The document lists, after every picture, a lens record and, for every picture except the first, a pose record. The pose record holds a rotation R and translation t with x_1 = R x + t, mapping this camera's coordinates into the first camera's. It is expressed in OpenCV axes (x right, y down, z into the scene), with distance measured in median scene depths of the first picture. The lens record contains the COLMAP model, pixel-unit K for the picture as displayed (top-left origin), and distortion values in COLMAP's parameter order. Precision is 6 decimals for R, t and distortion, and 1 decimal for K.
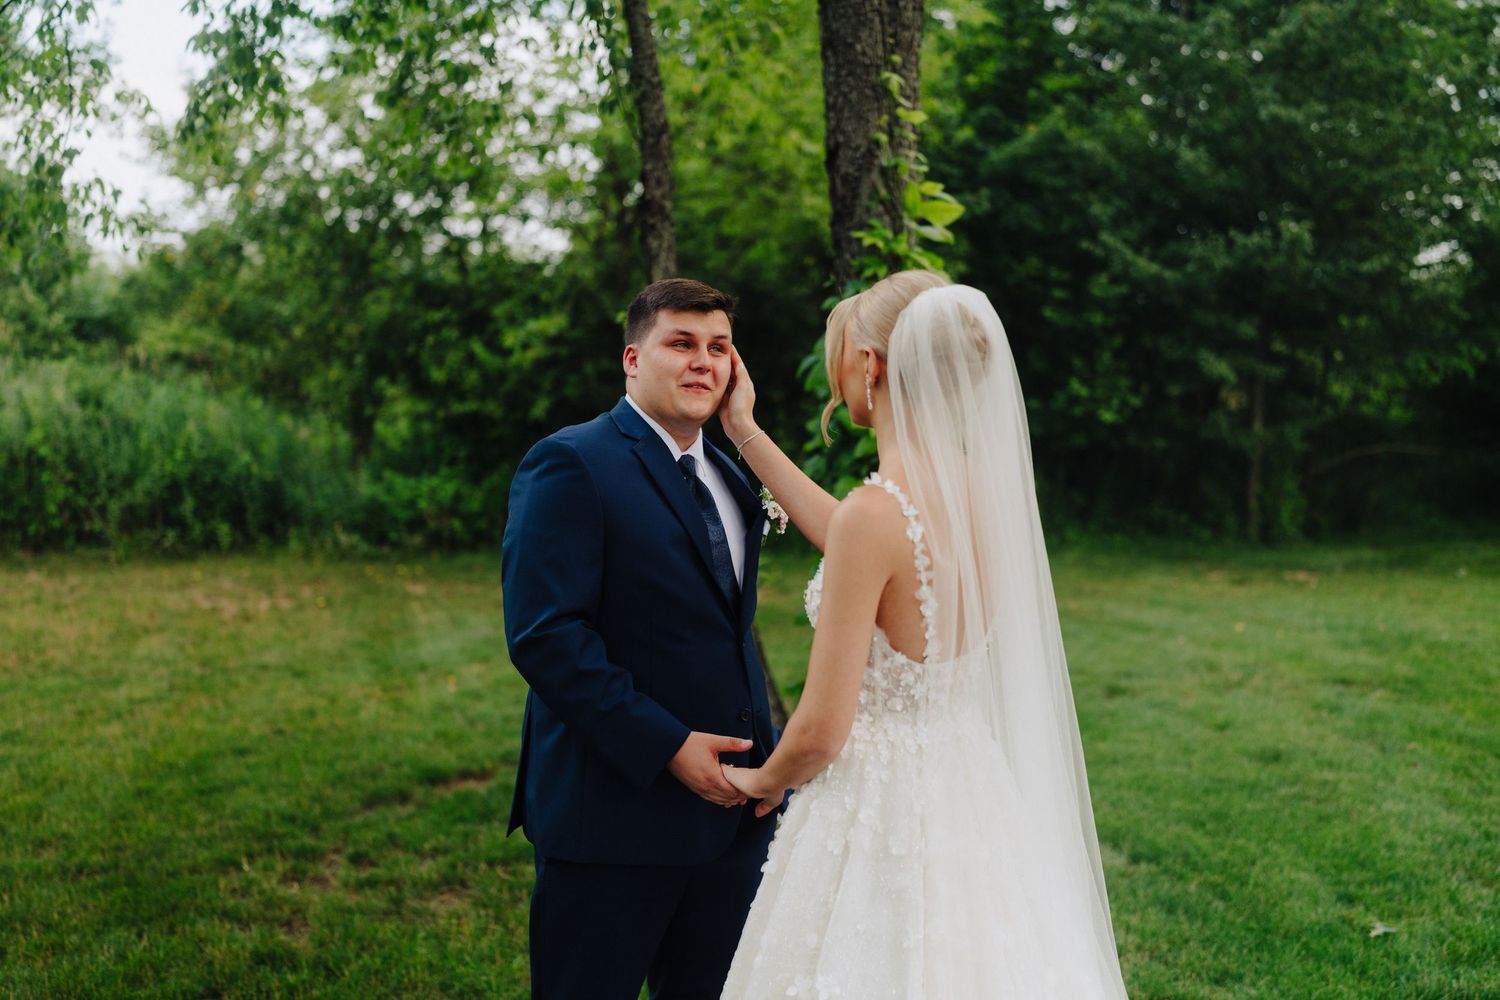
lens RADIAL K [[1520.9, 0, 746.6], [0, 1520.9, 456.0], [0, 0, 1]] dist [-0.000707, 0.023374]
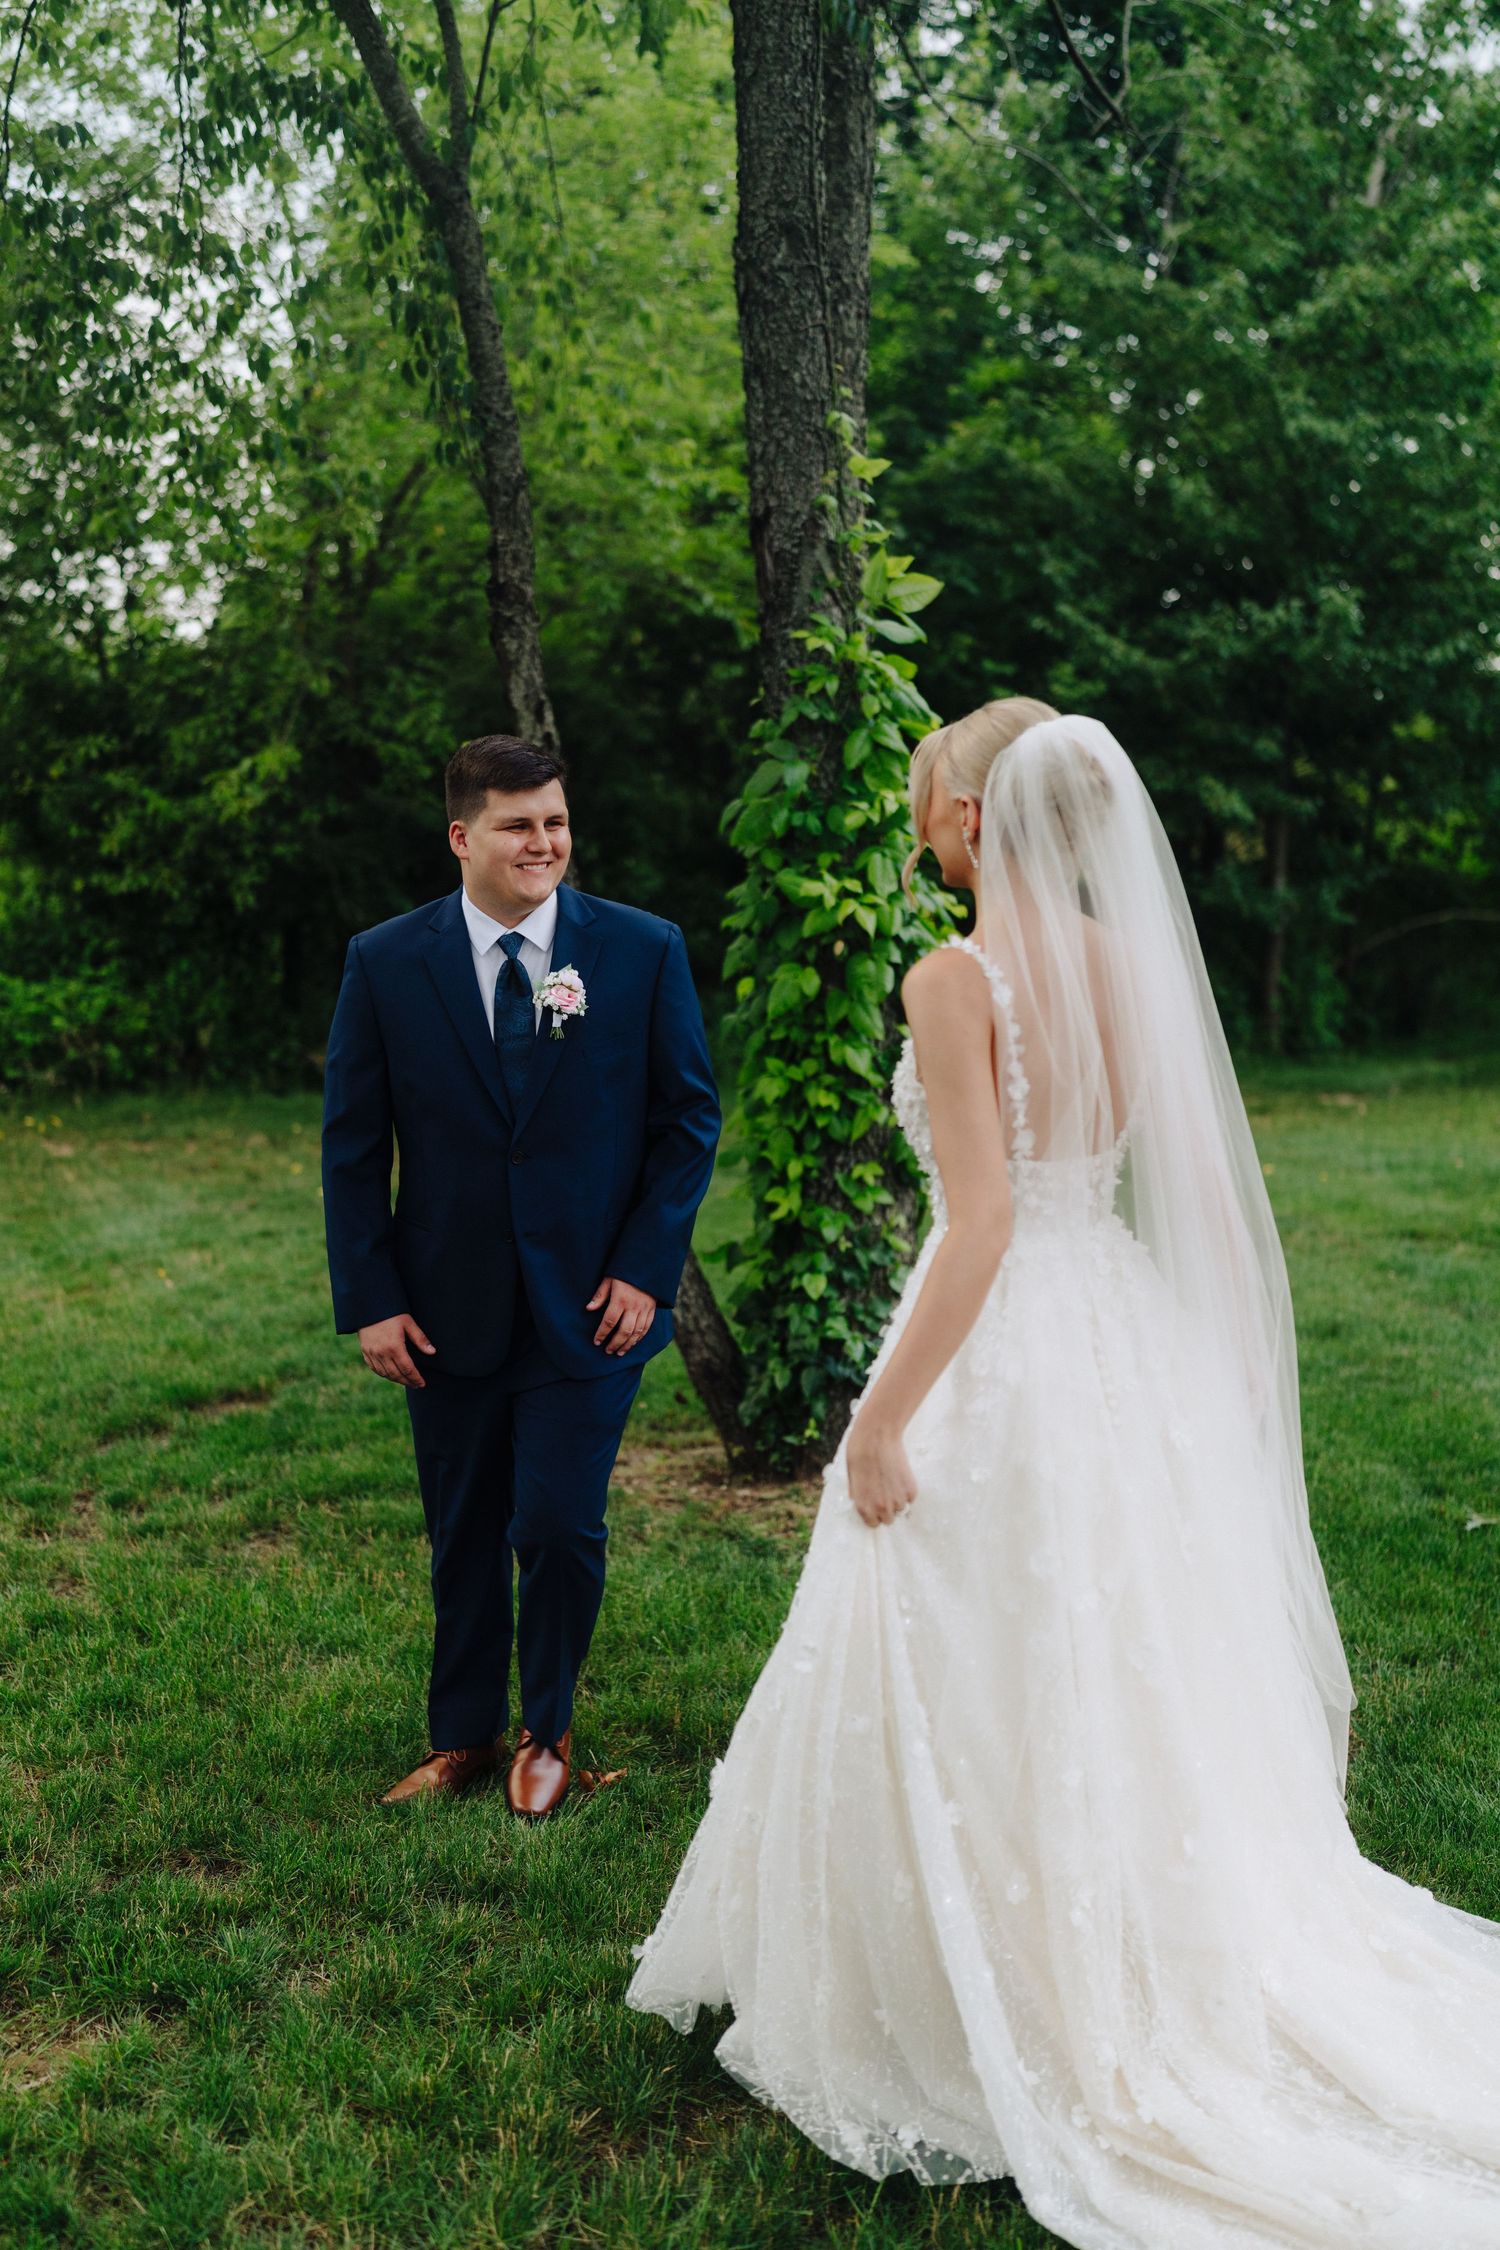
lens RADIAL K [[2371.7, 0, 749.2], [0, 2371.7, 1096.4], [0, 0, 1]] dist [0.008339, 0.006306]
pose [[0.993547, -0.023864, 0.110882, -0.055334], [0.016600, 0.997683, 0.065979, 0.001110], [-0.112200, -0.063713, 0.991641, -0.101346]]
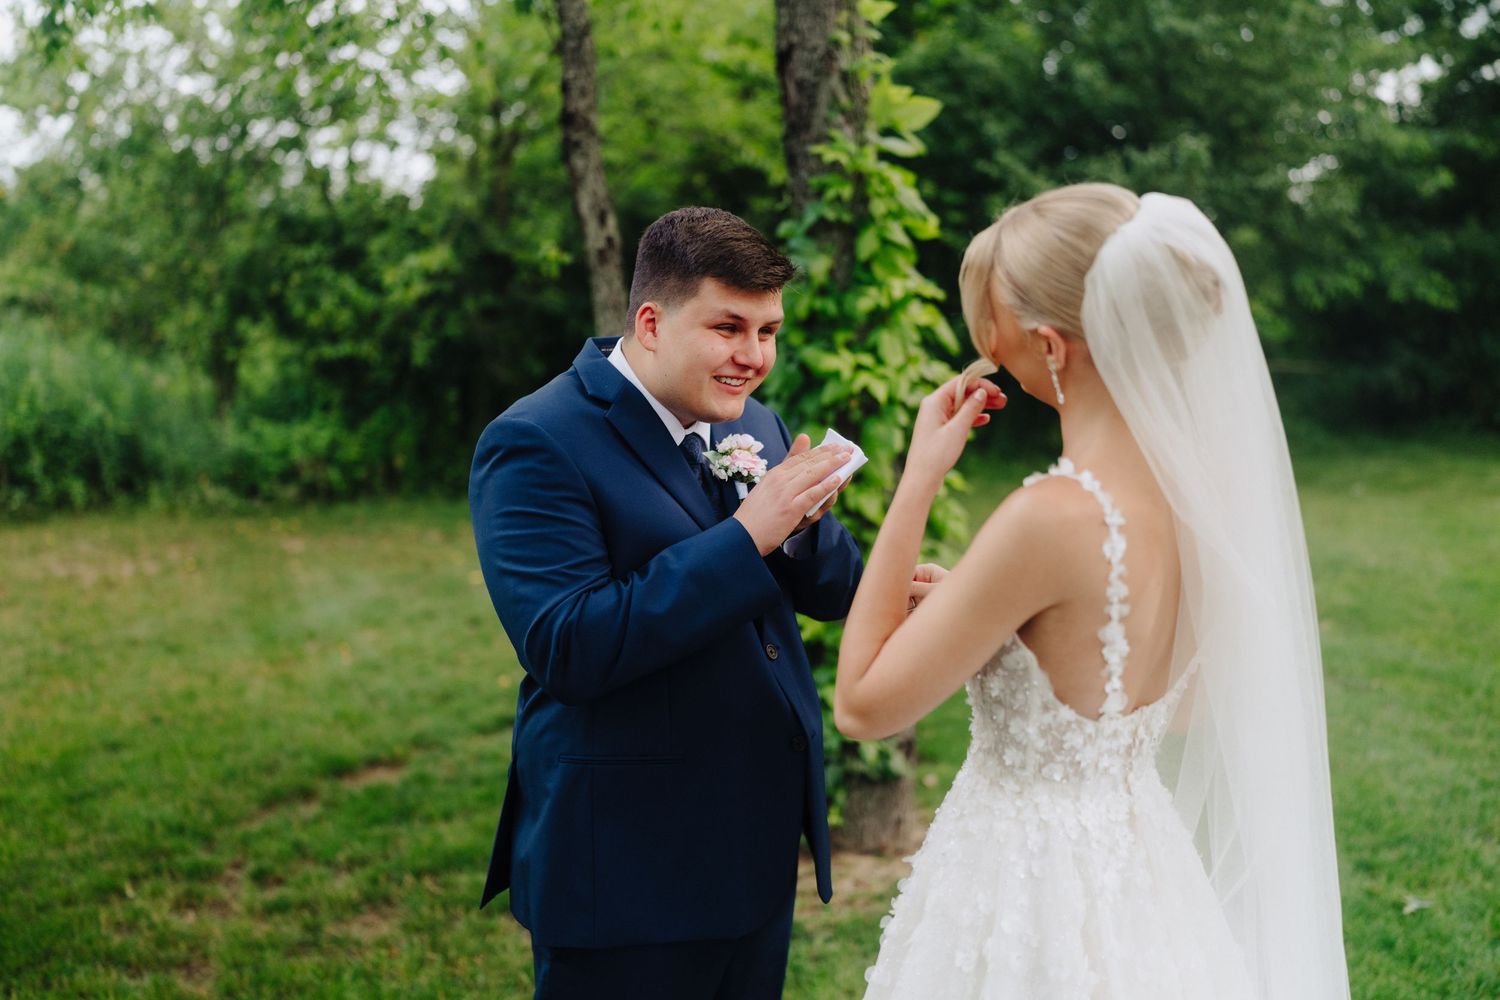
lens RADIAL K [[1520.9, 0, 746.6], [0, 1520.9, 456.0], [0, 0, 1]] dist [-0.000707, 0.023374]
pose [[0.995809, -0.030532, 0.086210, -0.032176], [0.026505, 0.998521, 0.047472, -0.007557], [-0.087532, -0.044988, 0.995145, 0.080908]]
